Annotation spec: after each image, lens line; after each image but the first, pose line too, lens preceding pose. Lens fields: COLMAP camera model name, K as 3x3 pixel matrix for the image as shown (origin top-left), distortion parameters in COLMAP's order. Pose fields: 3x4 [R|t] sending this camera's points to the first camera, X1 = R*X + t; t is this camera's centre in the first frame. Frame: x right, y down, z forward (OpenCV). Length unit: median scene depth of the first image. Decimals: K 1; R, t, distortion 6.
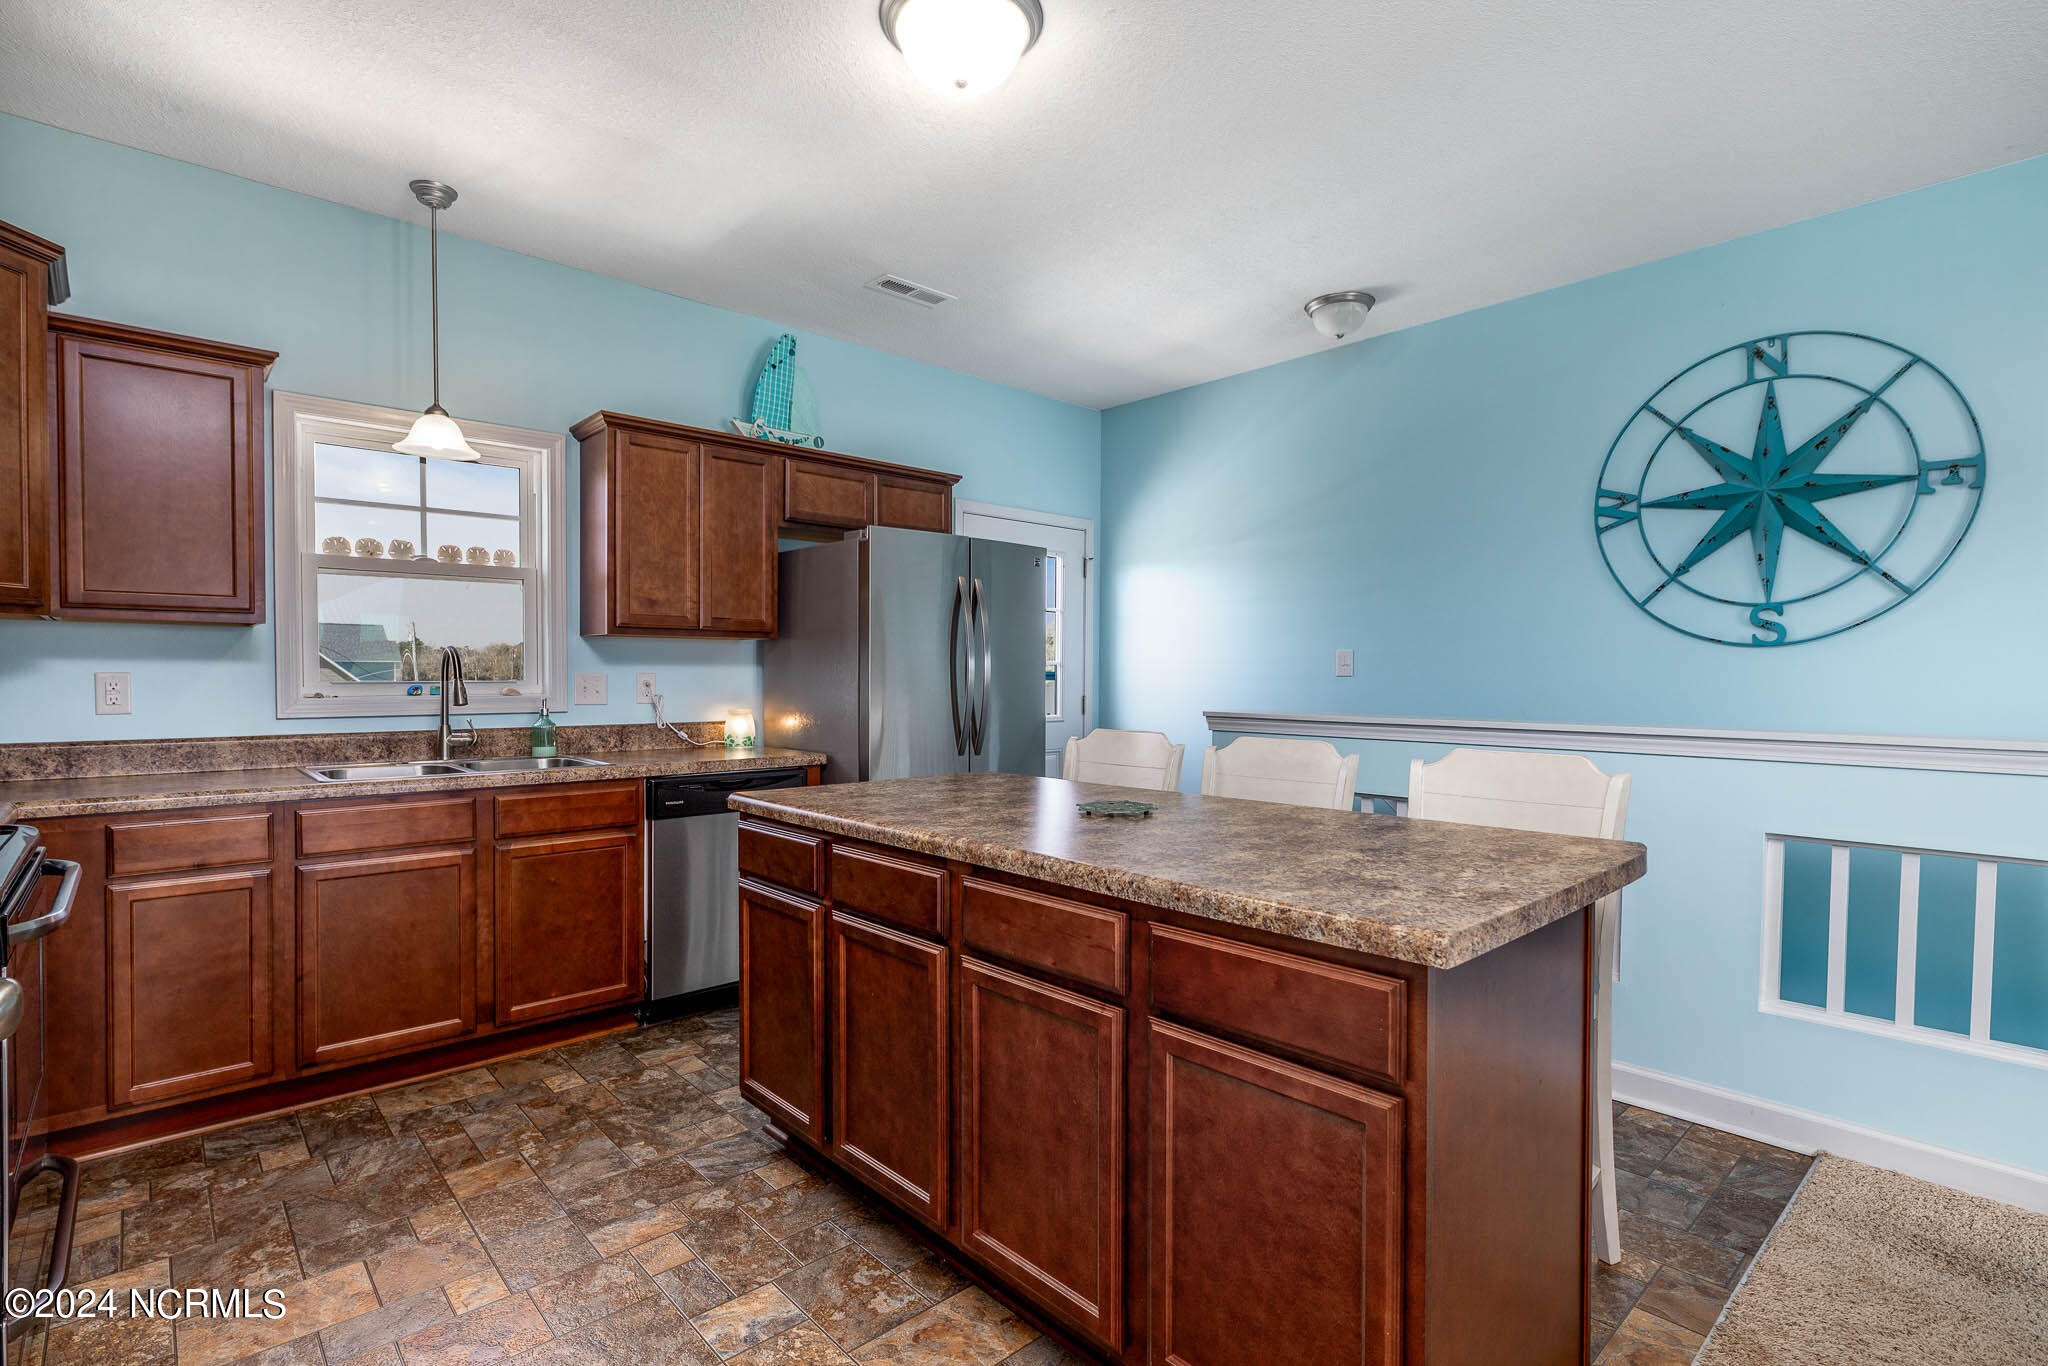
lens RADIAL K [[948.7, 0, 1018.5], [0, 948.7, 691.7], [0, 0, 1]] dist [-0.017522, 0.000764]
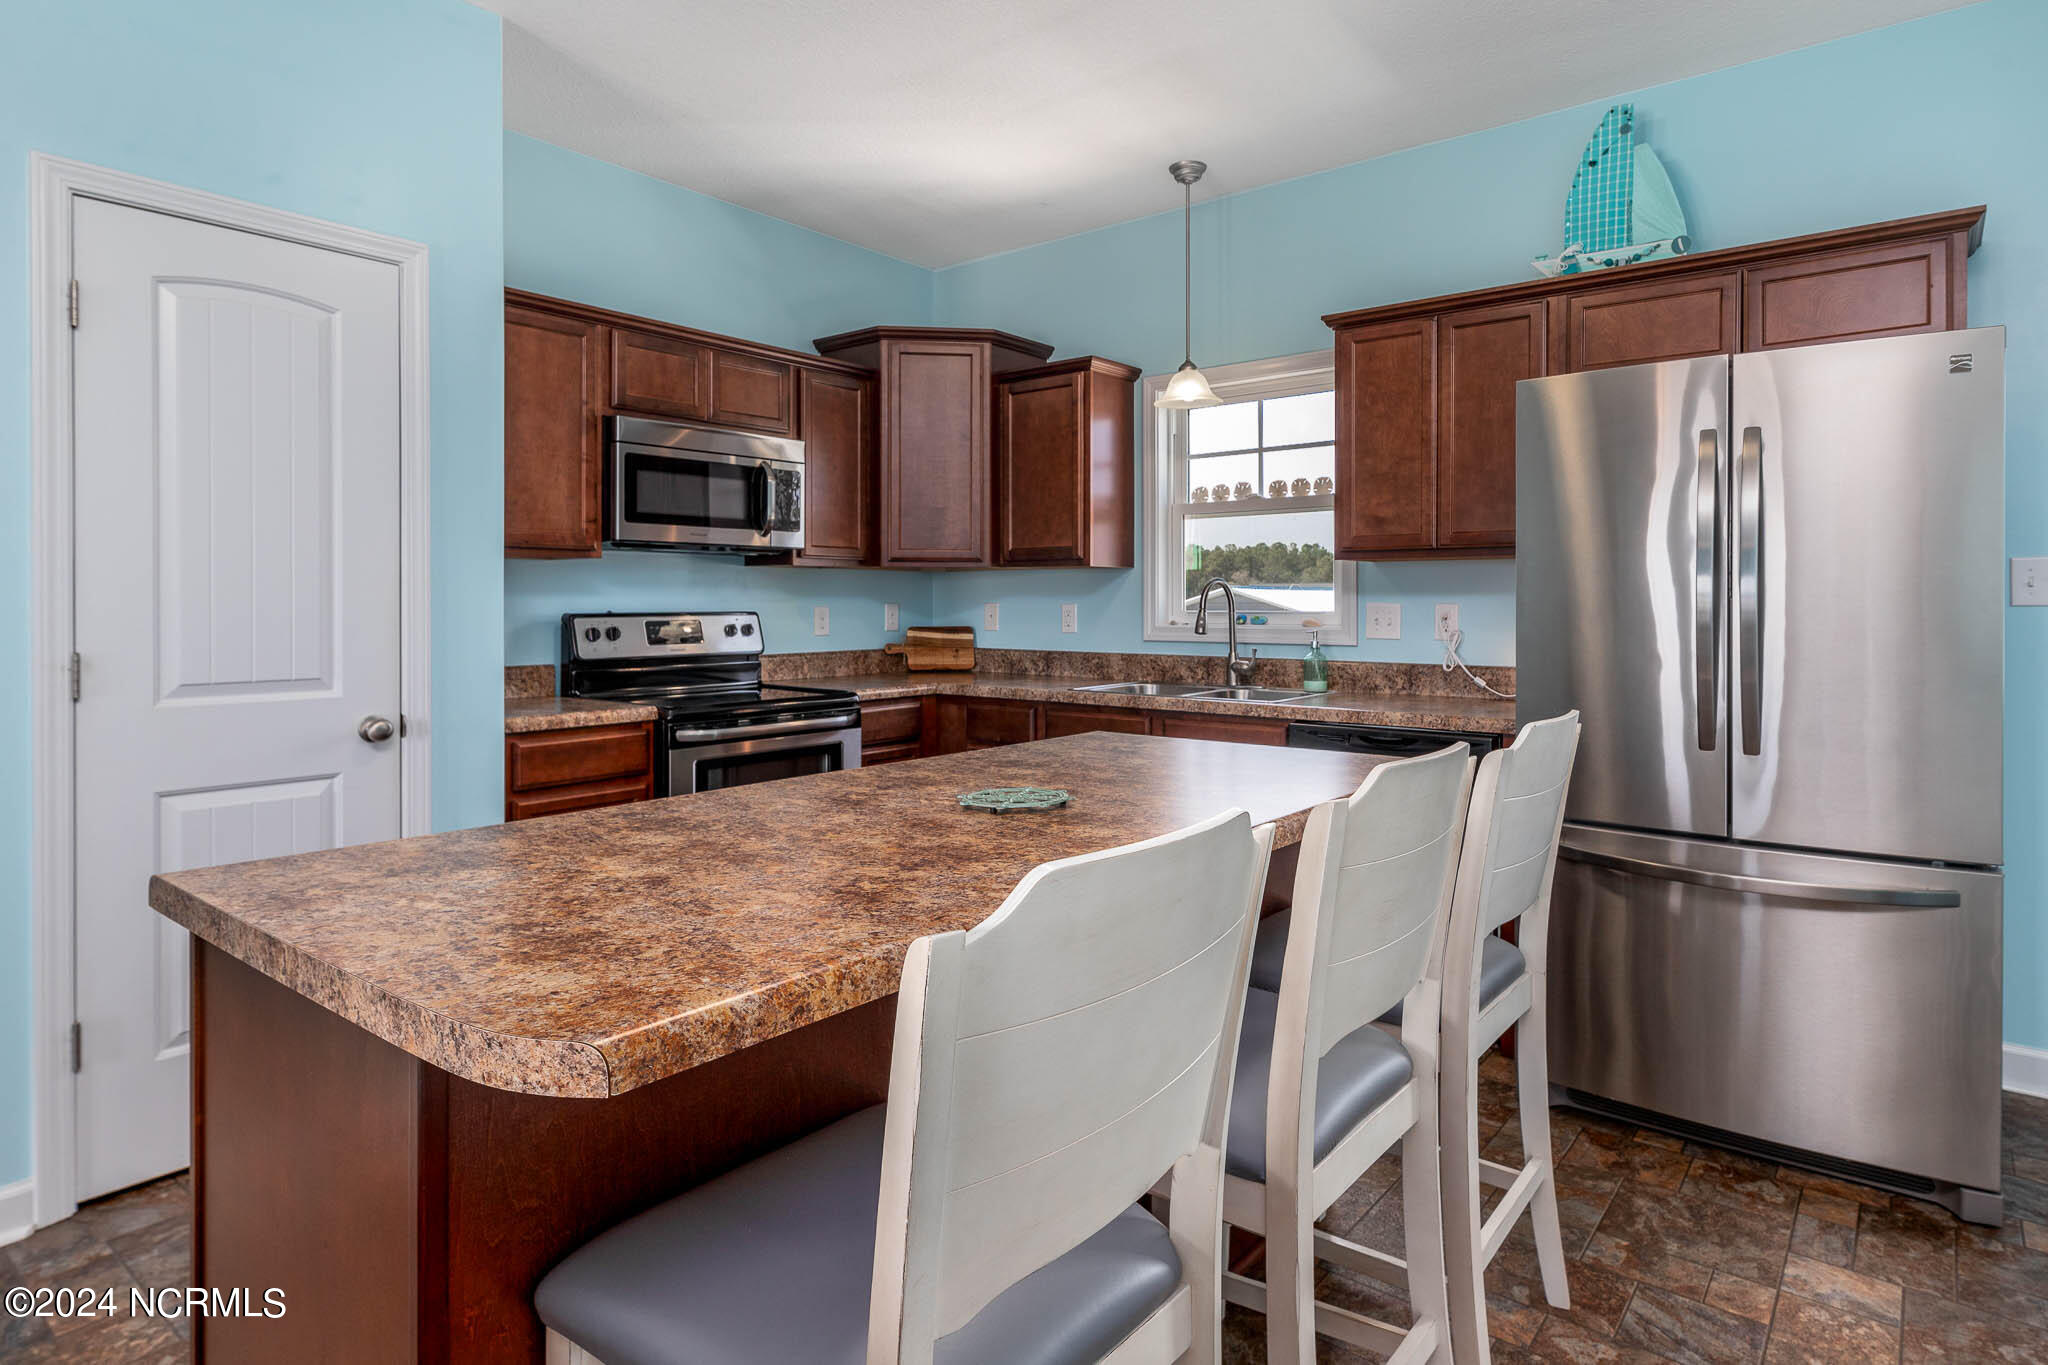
lens RADIAL K [[1150.3, 0, 1049.5], [0, 1150.3, 587.9], [0, 0, 1]] dist [0.018849, 0.000647]
pose [[0.154903, -0.015969, -0.987801, 0.601393], [-0.018981, 0.999637, -0.019137, -0.008354], [0.987747, 0.021714, 0.154544, 0.557480]]
